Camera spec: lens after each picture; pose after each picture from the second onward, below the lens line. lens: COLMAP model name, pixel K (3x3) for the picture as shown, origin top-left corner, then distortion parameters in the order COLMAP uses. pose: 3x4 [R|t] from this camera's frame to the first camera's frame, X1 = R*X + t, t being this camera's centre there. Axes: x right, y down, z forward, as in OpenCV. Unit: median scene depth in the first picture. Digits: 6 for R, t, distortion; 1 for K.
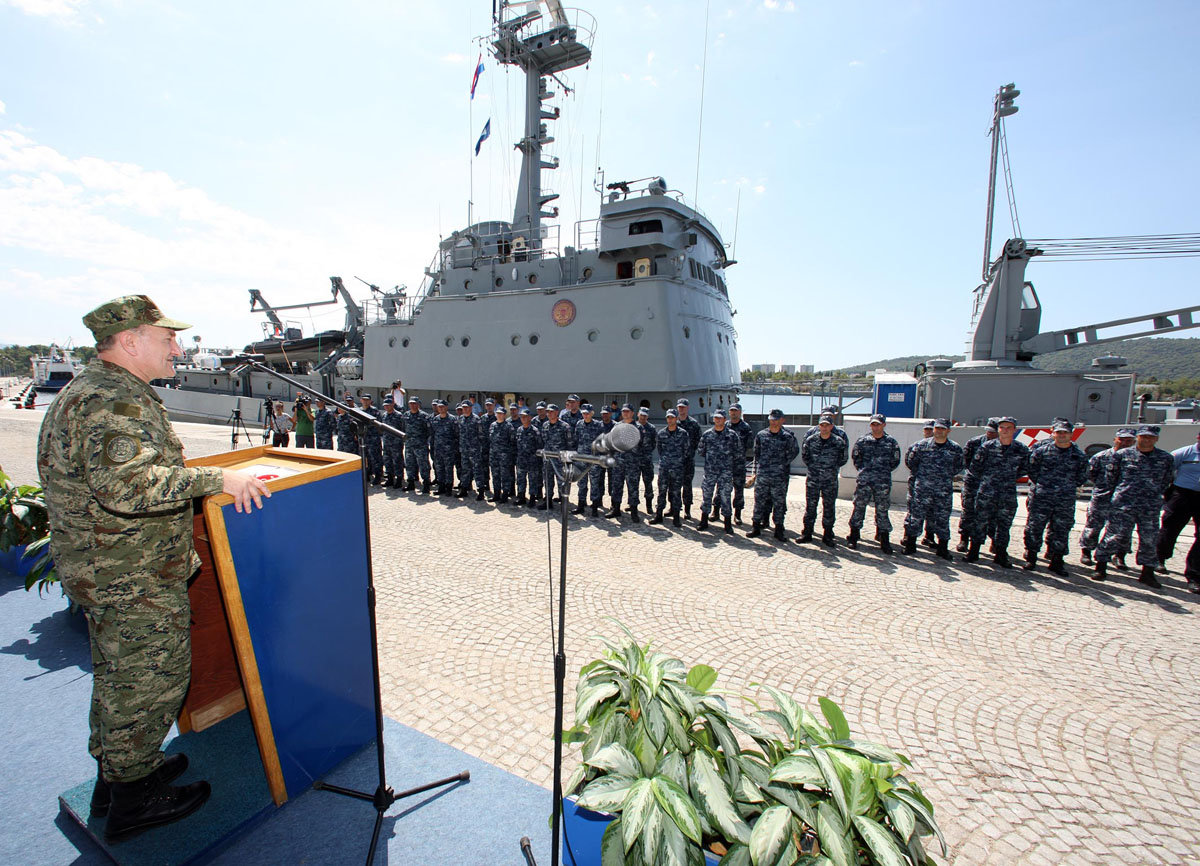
lens RADIAL K [[483.8, 0, 575.5], [0, 483.8, 424.9], [0, 0, 1]] dist [-0.035573, 0.019397]
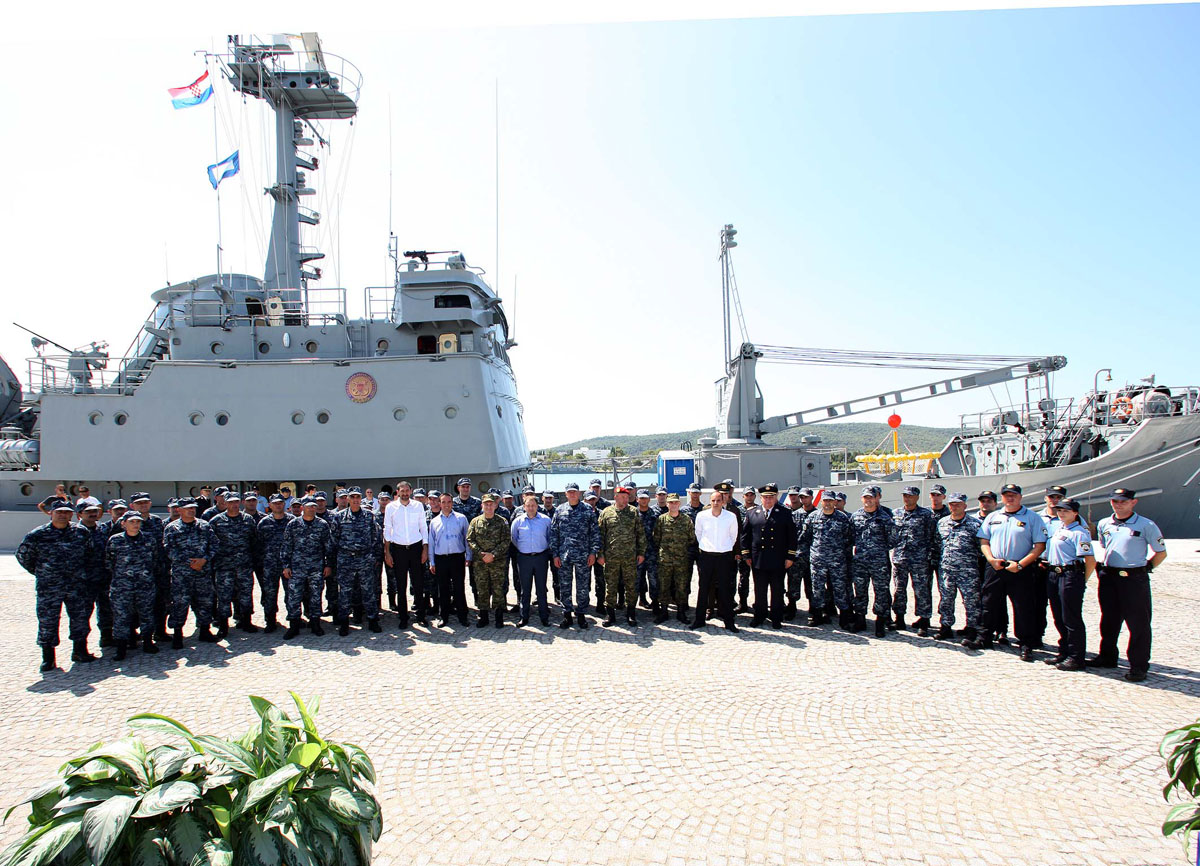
lens RADIAL K [[501.7, 0, 533.7], [0, 501.7, 476.4], [0, 0, 1]] dist [-0.013375, -0.000059]
pose [[0.900232, -0.036155, 0.433907, -0.126520], [0.064759, 0.996581, -0.051318, -0.005161], [-0.430568, 0.074297, 0.899495, 0.056799]]
